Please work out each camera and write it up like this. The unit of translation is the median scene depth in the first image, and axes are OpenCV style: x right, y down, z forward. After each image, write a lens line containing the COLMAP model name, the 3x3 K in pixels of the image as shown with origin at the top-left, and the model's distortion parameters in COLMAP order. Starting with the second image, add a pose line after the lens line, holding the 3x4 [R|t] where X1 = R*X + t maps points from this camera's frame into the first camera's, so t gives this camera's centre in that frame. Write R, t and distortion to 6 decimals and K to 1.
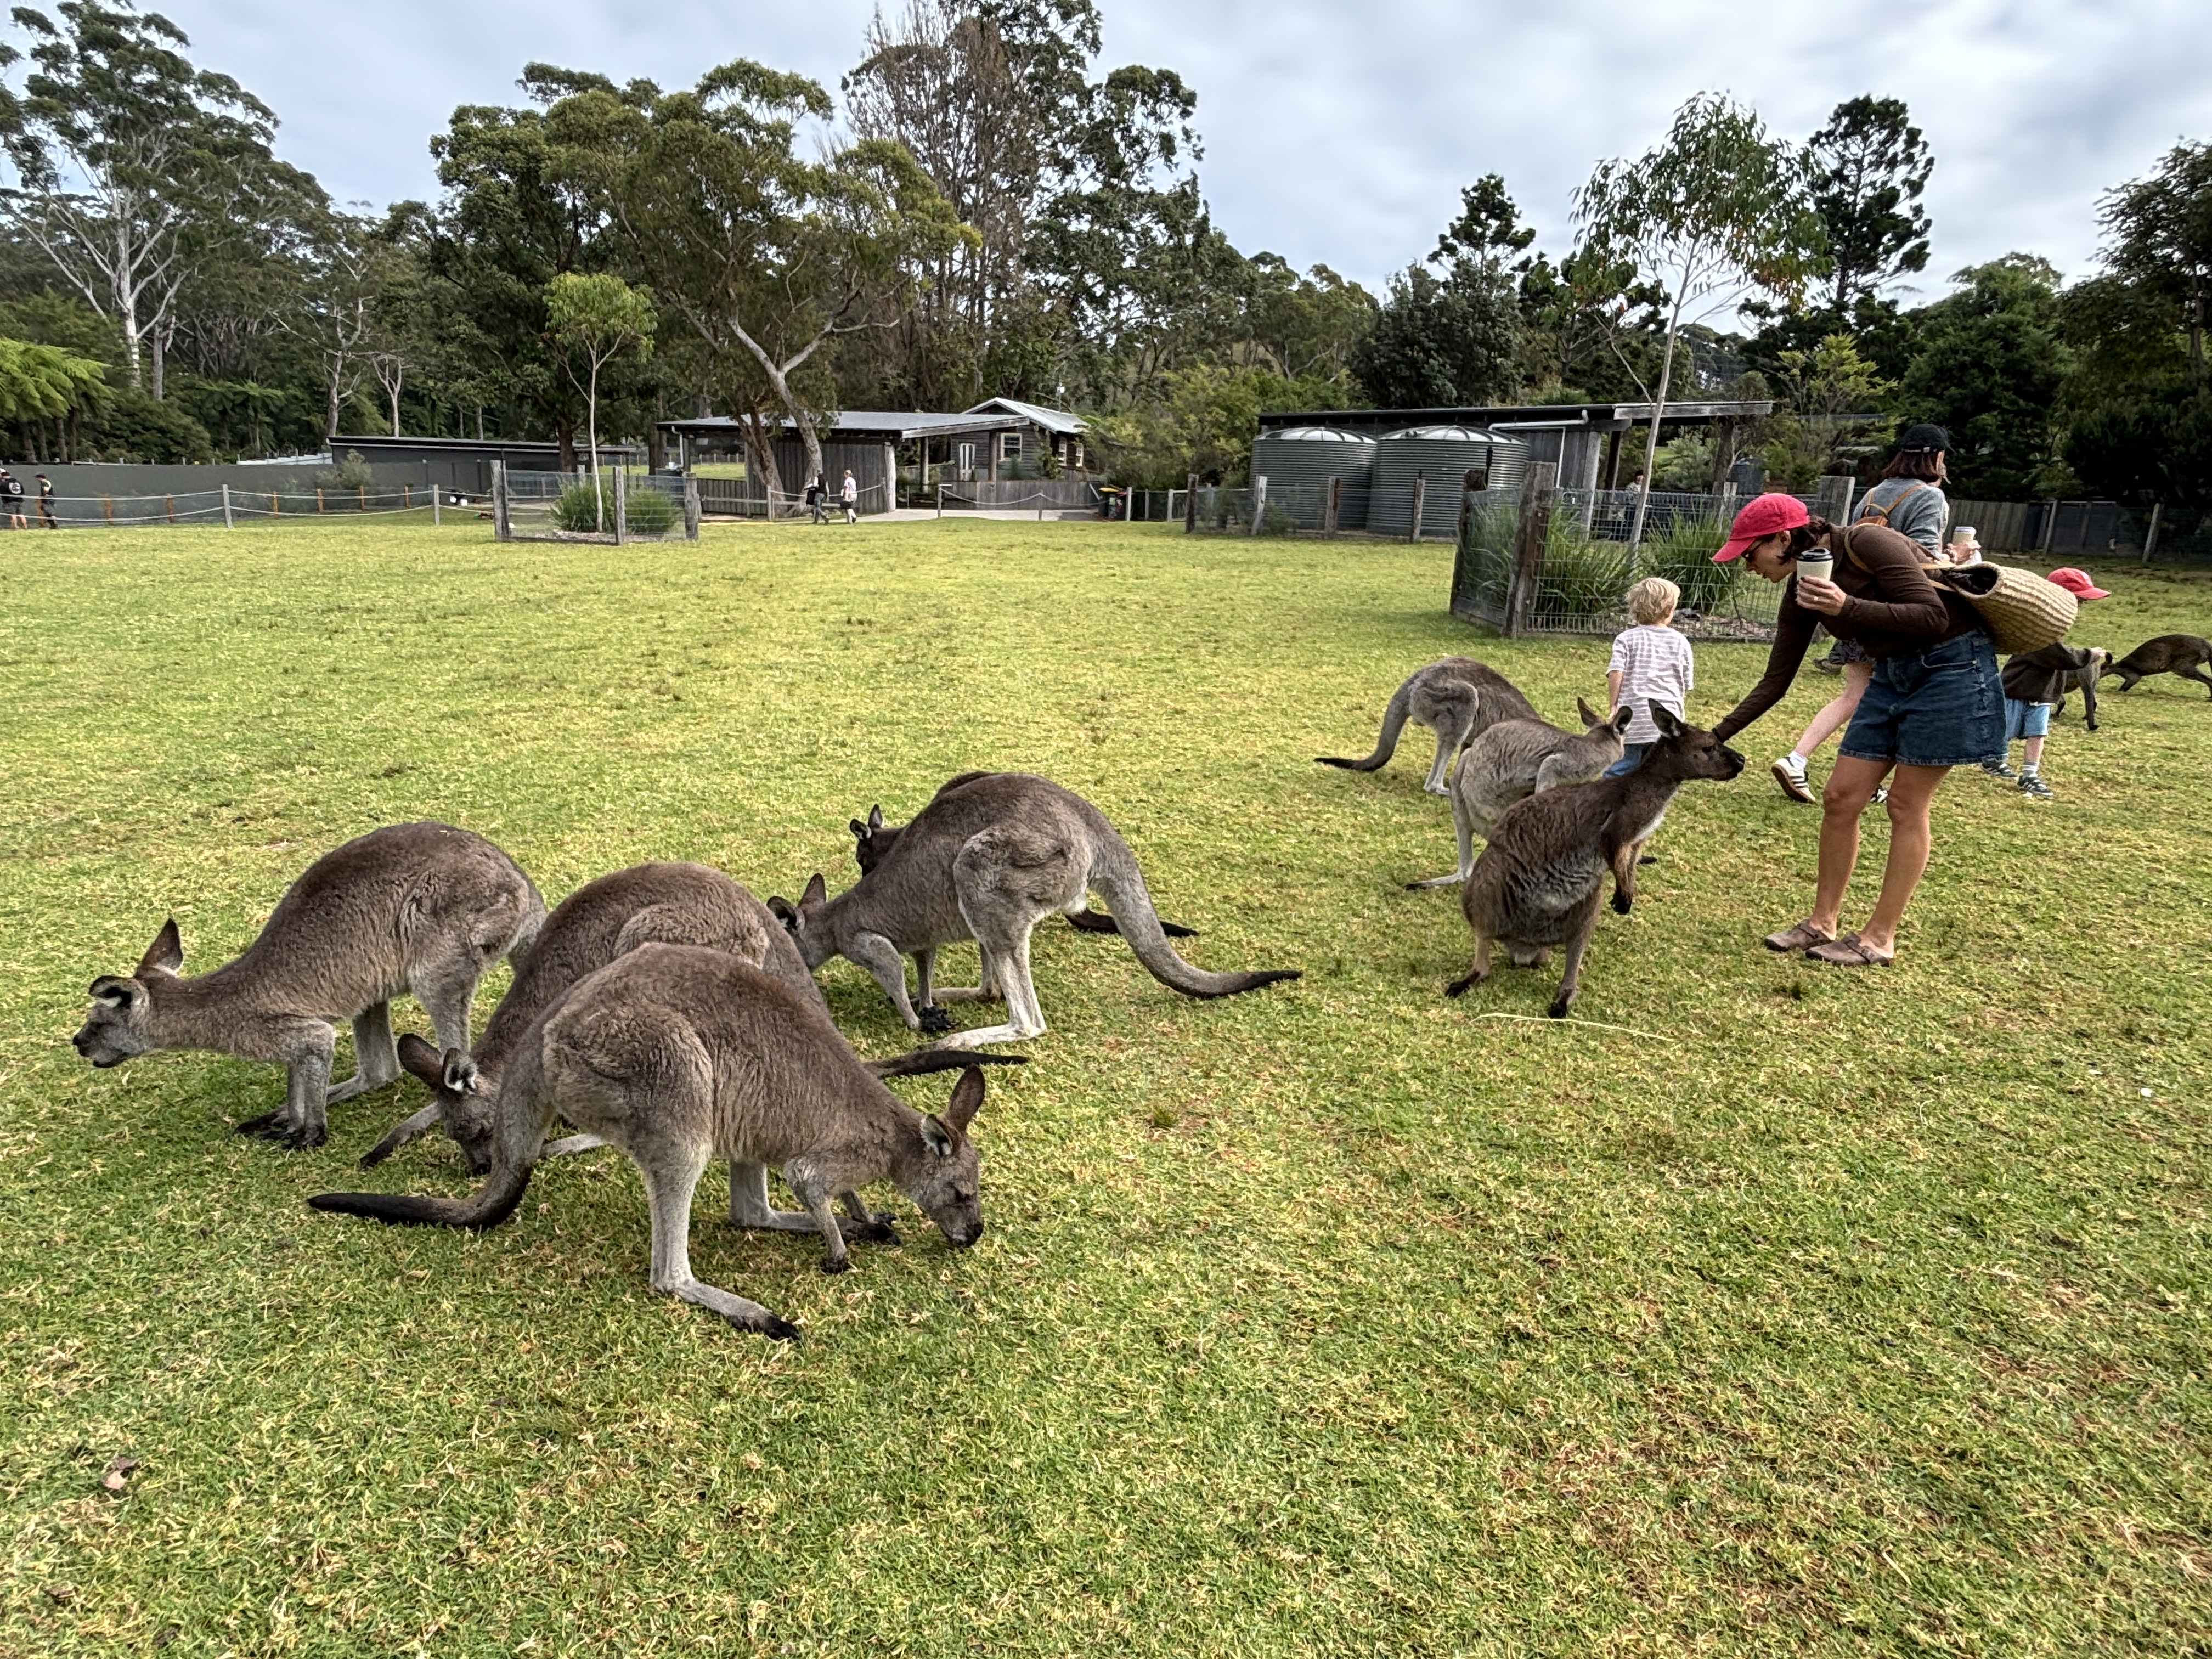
lens RADIAL K [[1326.4, 0, 1107.6], [0, 1326.4, 825.6], [0, 0, 1]] dist [-0.009220, 0.002397]
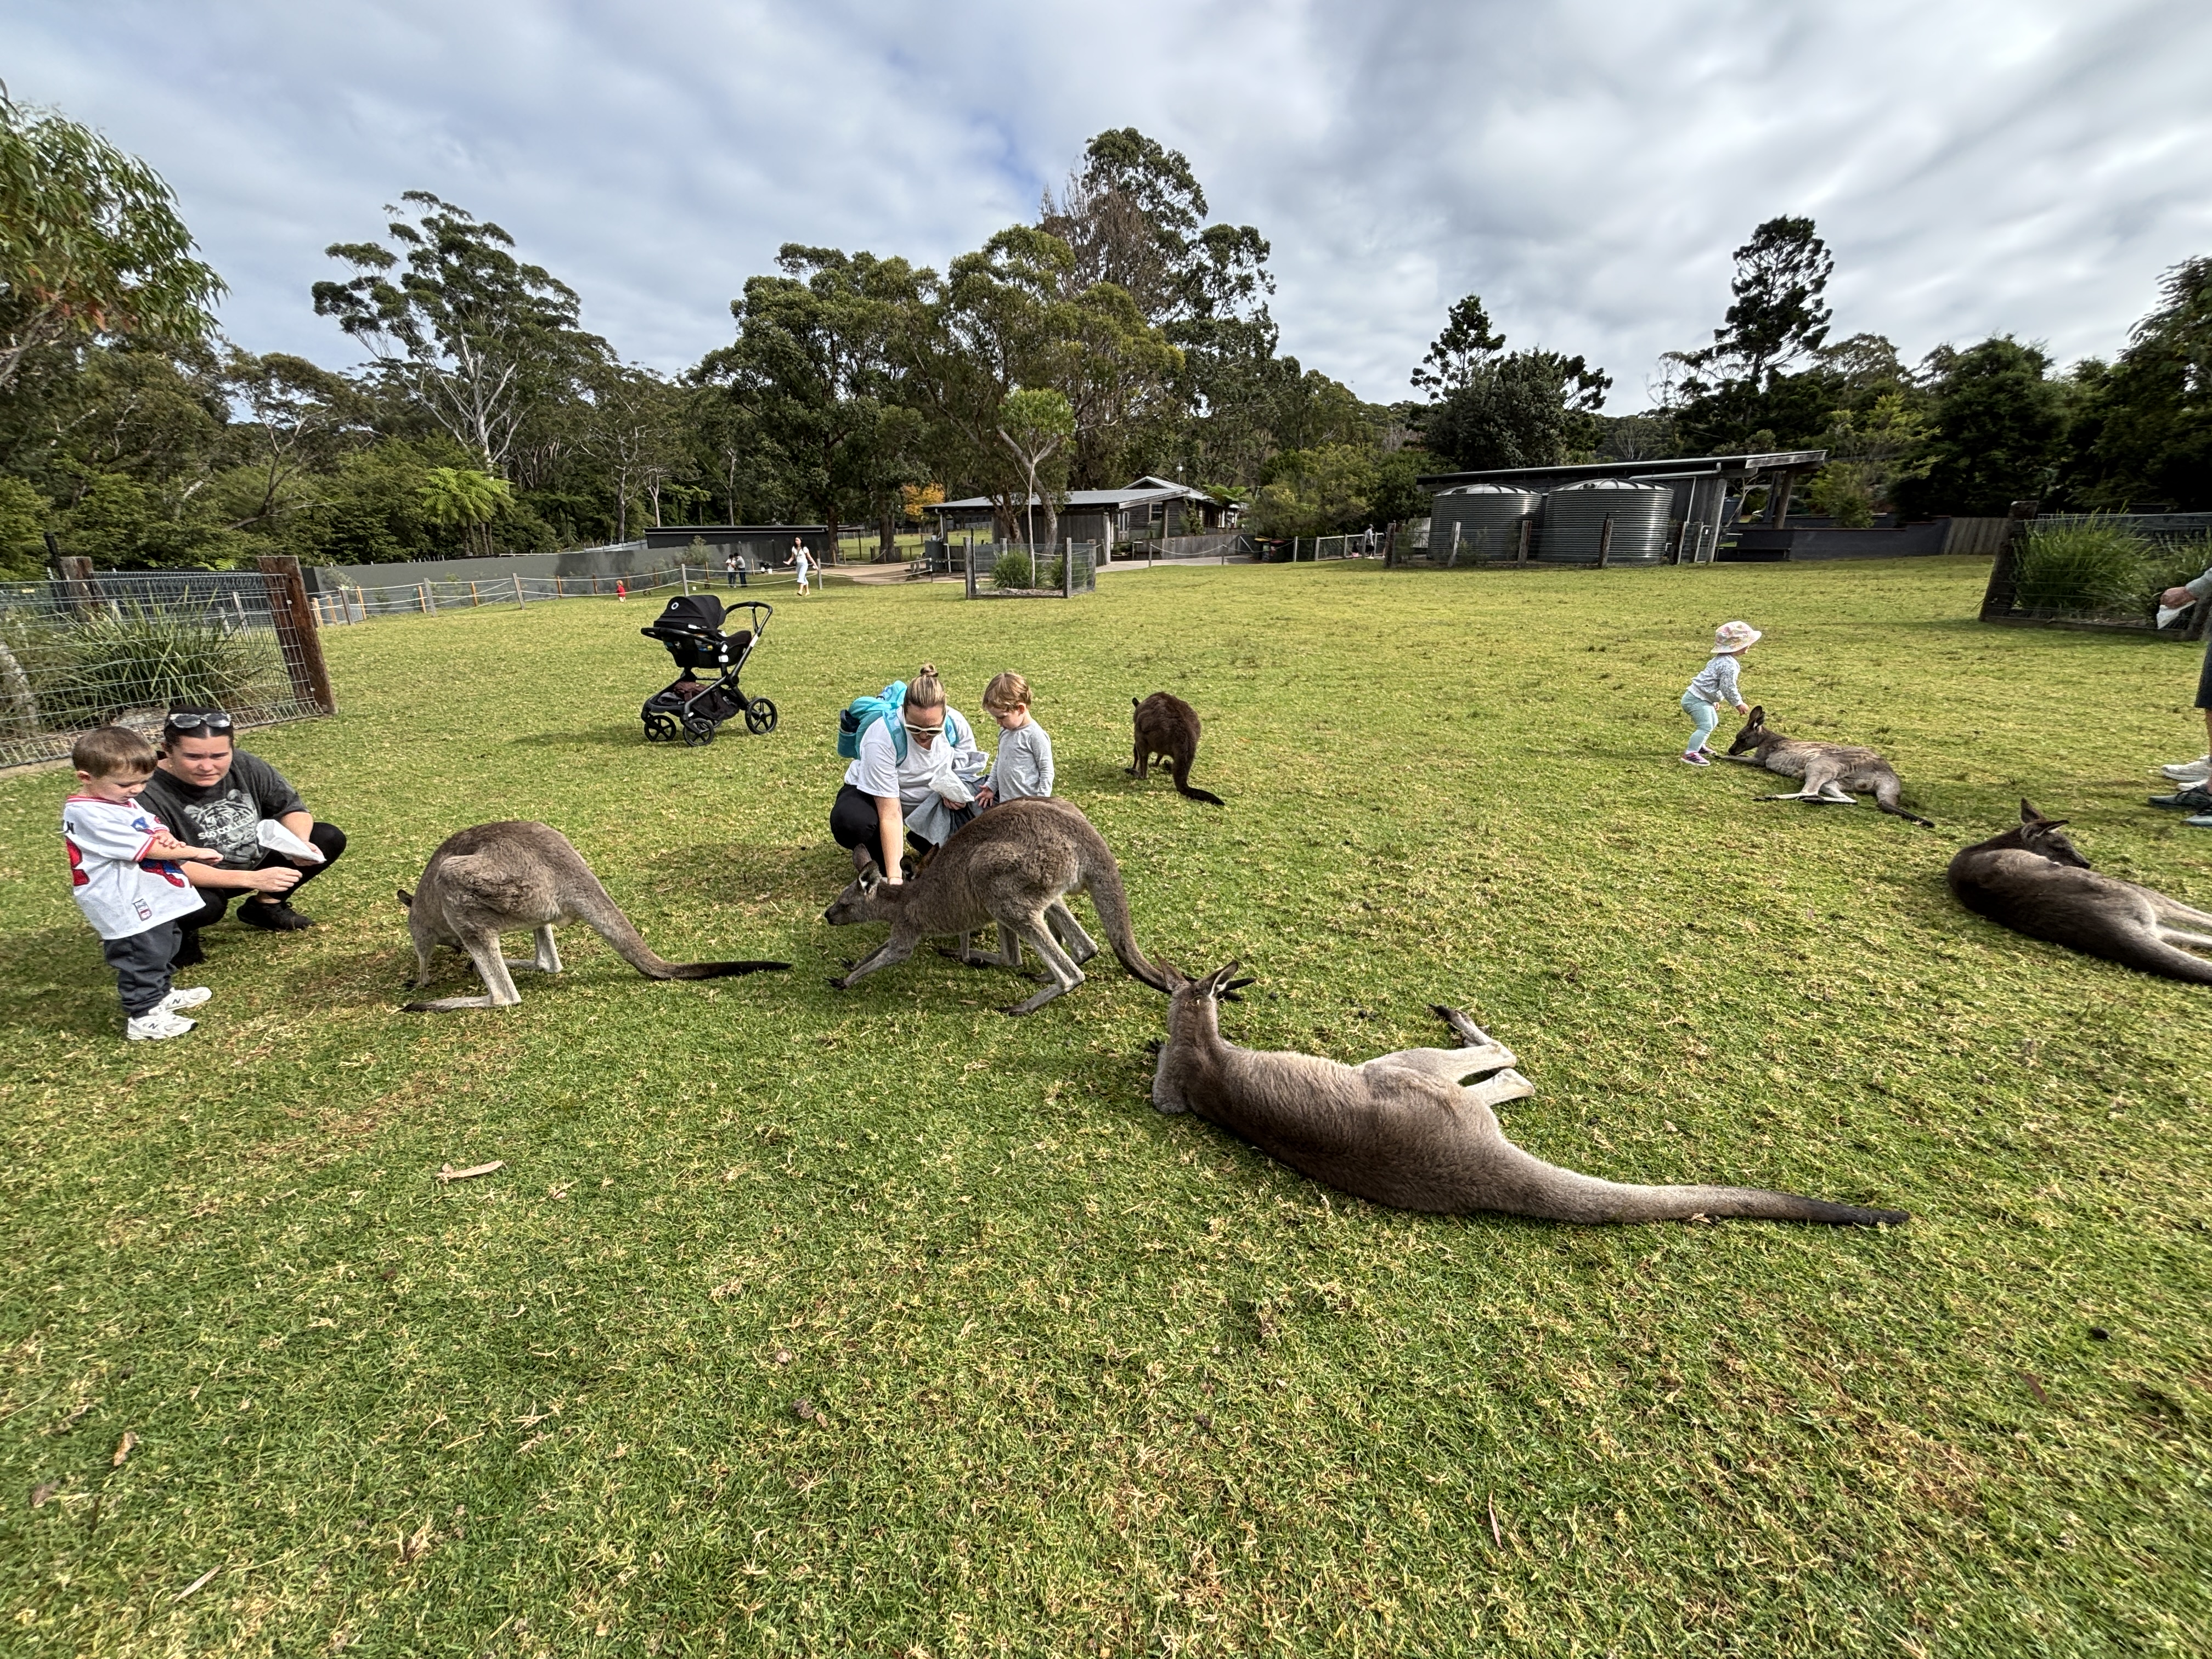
lens RADIAL K [[897.8, 0, 1096.8], [0, 897.8, 840.7], [0, 0, 1]] dist [-0.002339, 0.000363]
pose [[0.999051, -0.039179, -0.019048, -0.202122], [0.040429, 0.996699, 0.070402, -0.016845], [0.016227, -0.071105, 0.997337, 0.047636]]
